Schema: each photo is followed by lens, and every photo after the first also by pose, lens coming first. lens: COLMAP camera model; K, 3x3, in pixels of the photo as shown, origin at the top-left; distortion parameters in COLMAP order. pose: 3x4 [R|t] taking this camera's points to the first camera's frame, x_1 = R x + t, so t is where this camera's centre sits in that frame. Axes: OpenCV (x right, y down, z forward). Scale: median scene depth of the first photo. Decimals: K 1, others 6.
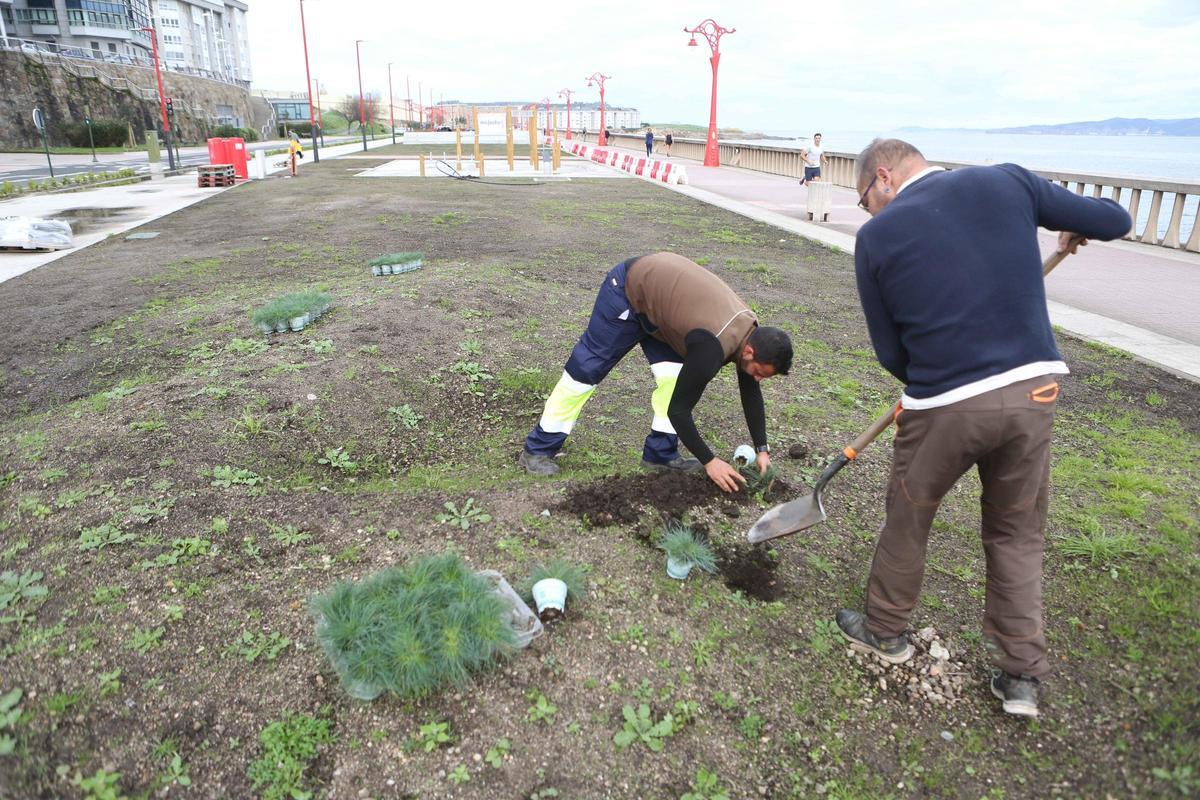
lens RADIAL K [[851.2, 0, 600.0], [0, 851.2, 400.0], [0, 0, 1]] dist [0.000900, 0.005413]
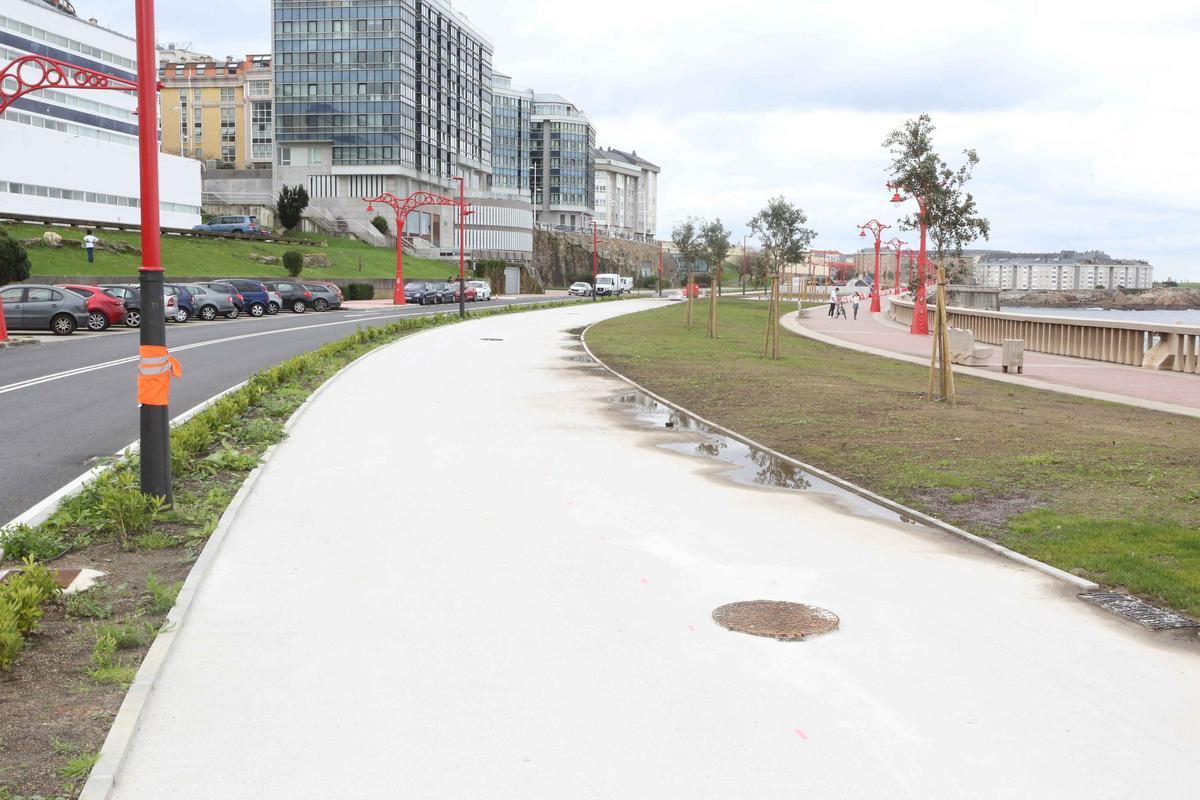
lens RADIAL K [[1344.8, 0, 600.0], [0, 1344.8, 400.0], [0, 0, 1]] dist [0.007485, 0.029084]
pose [[0.928534, 0.055892, -0.367016, 0.327749], [-0.135247, 0.971593, -0.194207, 0.340018], [0.345736, 0.229965, 0.909716, -1.066347]]
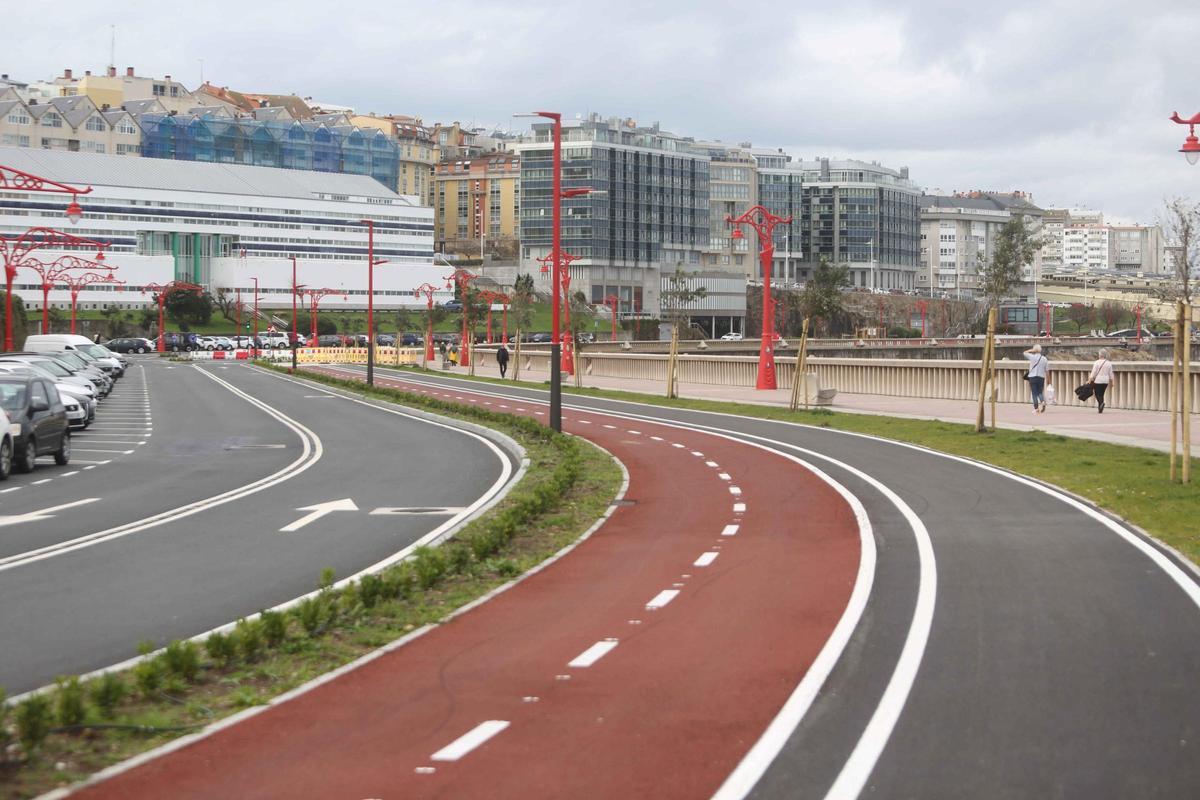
lens RADIAL K [[2526.2, 0, 600.0], [0, 2526.2, 400.0], [0, 0, 1]] dist [-0.358954, 0.221827]
pose [[0.733754, 0.039892, -0.678243, 2.545272], [-0.223605, 0.956840, -0.185628, 0.869856], [0.641565, 0.287864, 0.711005, -2.875577]]
